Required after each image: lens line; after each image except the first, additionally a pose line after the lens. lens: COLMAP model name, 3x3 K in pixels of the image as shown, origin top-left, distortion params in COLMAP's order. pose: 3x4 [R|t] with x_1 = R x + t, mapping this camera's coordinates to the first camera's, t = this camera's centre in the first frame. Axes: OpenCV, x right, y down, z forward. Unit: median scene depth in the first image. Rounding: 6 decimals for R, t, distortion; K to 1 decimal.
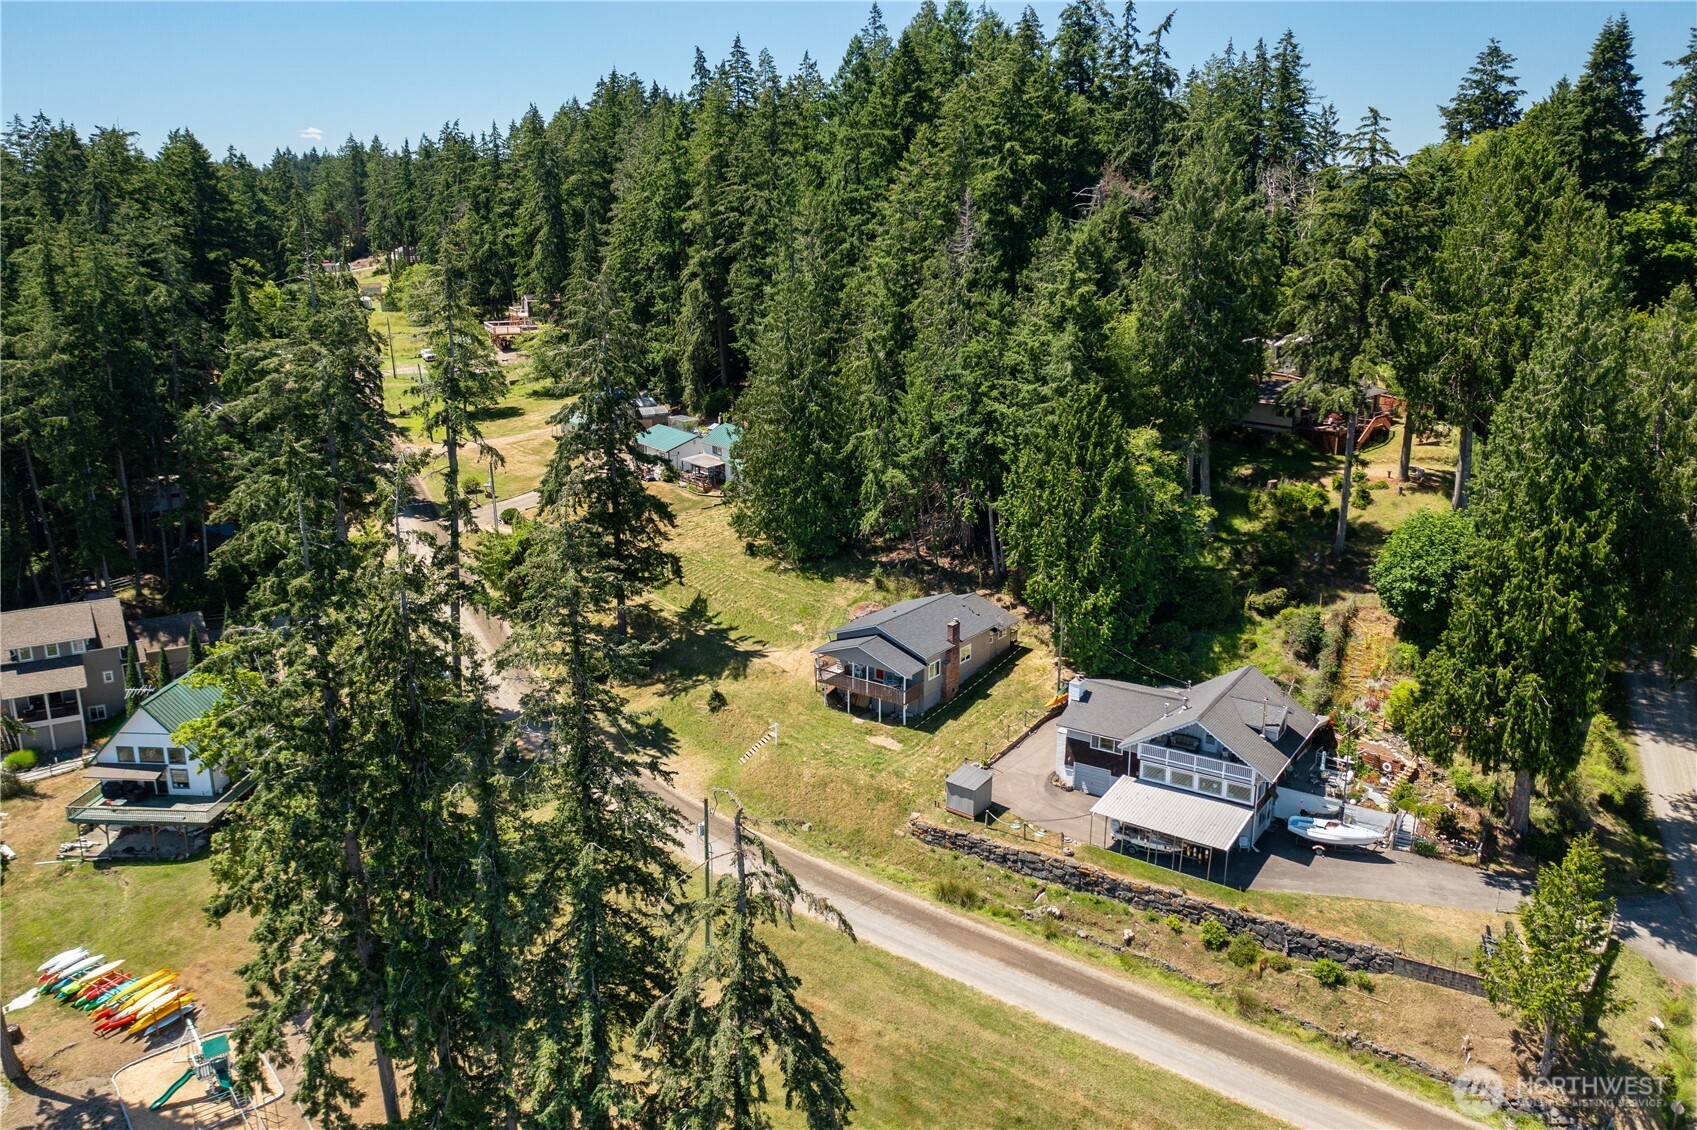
lens RADIAL K [[1380.8, 0, 848.5], [0, 1380.8, 565.0], [0, 0, 1]] dist [0.002995, 0.002980]
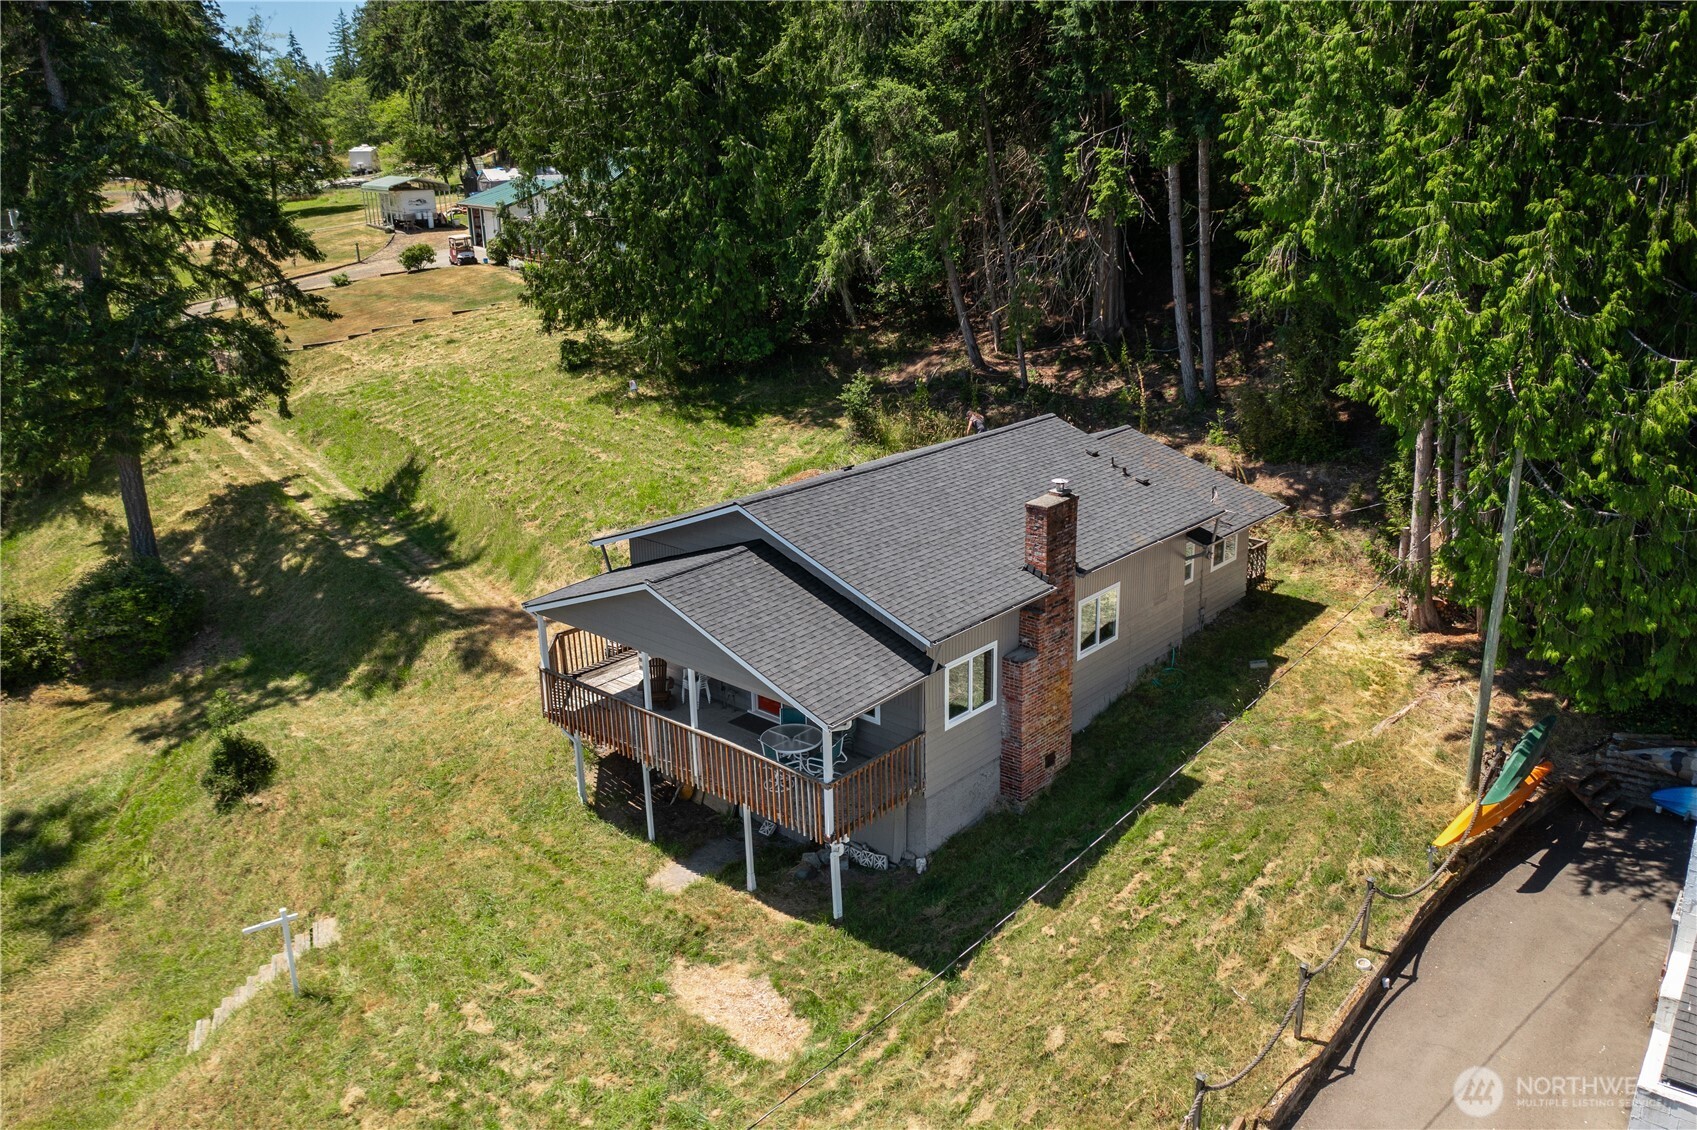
lens RADIAL K [[1380.8, 0, 848.5], [0, 1380.8, 565.0], [0, 0, 1]] dist [0.002995, 0.002980]
pose [[0.995622, 0.005912, -0.093286, 0.057167], [-0.002851, 0.999454, 0.032916, 0.041832], [0.093429, -0.032506, 0.995095, 0.678658]]
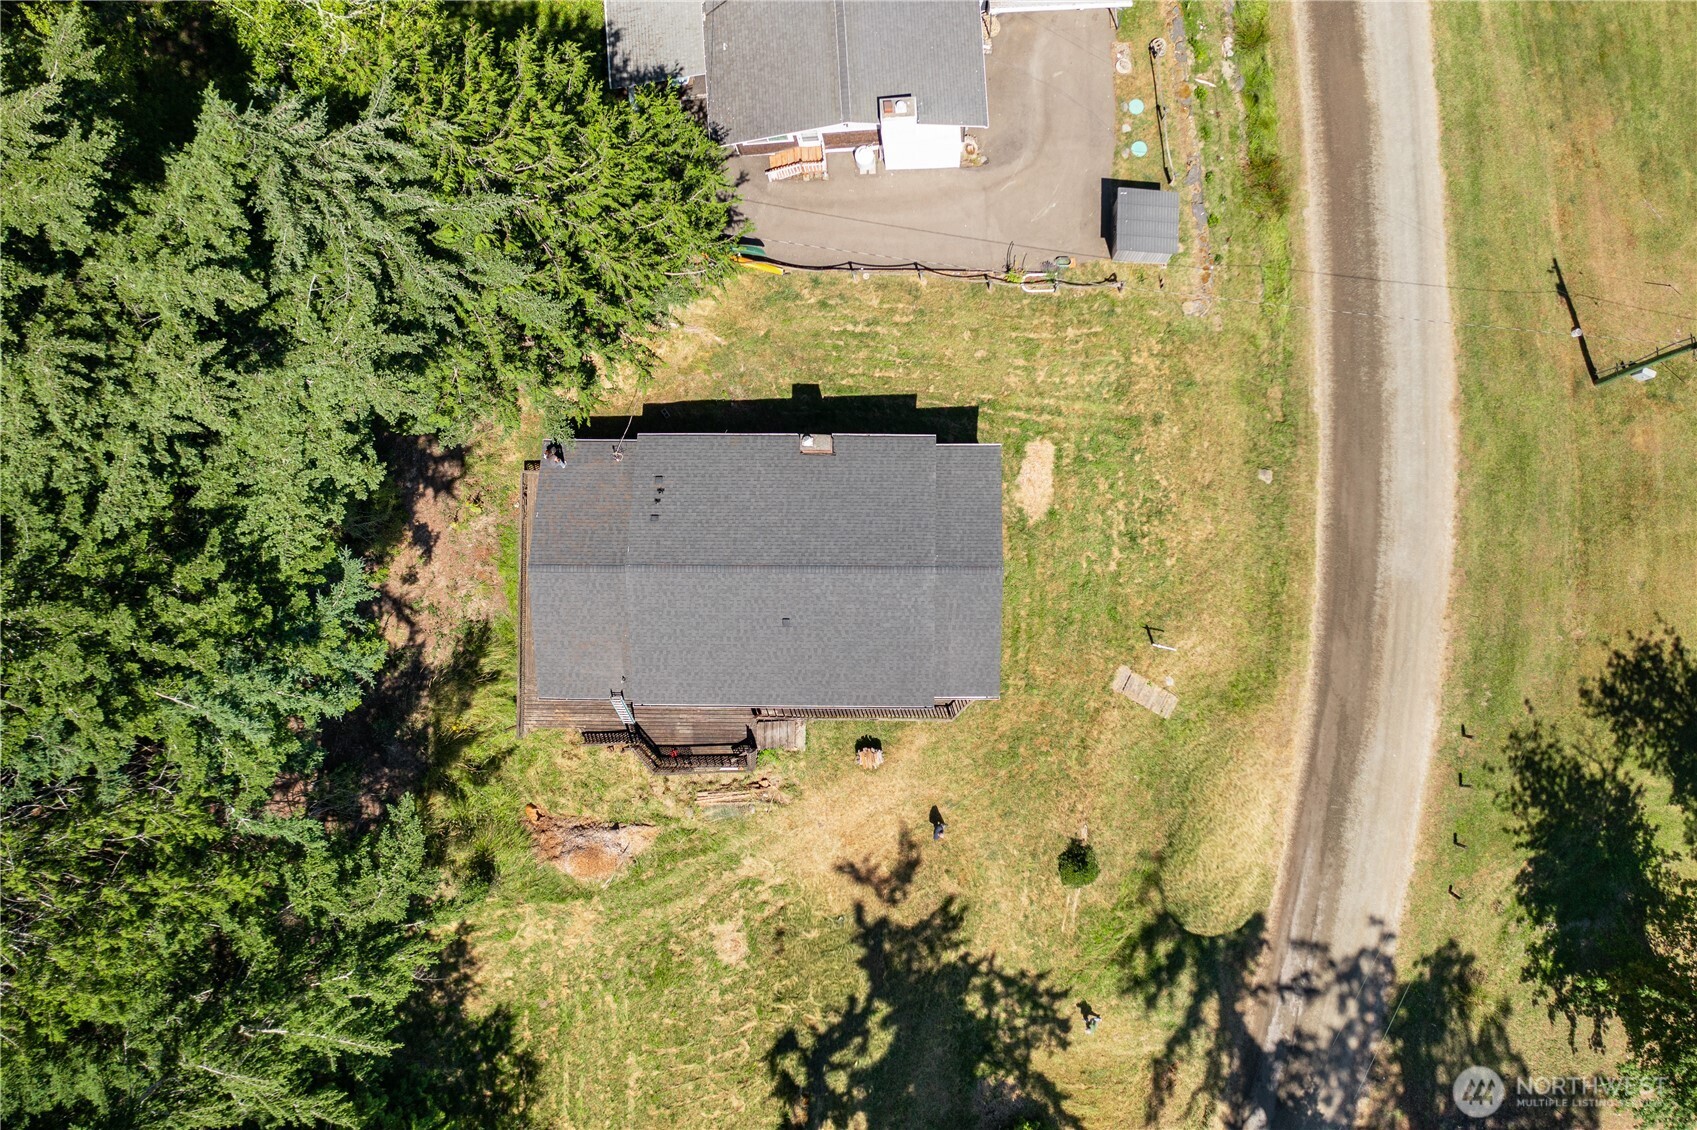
lens RADIAL K [[1380.8, 0, 848.5], [0, 1380.8, 565.0], [0, 0, 1]] dist [0.002995, 0.002980]
pose [[-0.592467, -0.802368, 0.072028, 0.007589], [0.243454, -0.093099, 0.965434, -0.326038], [-0.767928, 0.589523, 0.250498, 0.811830]]
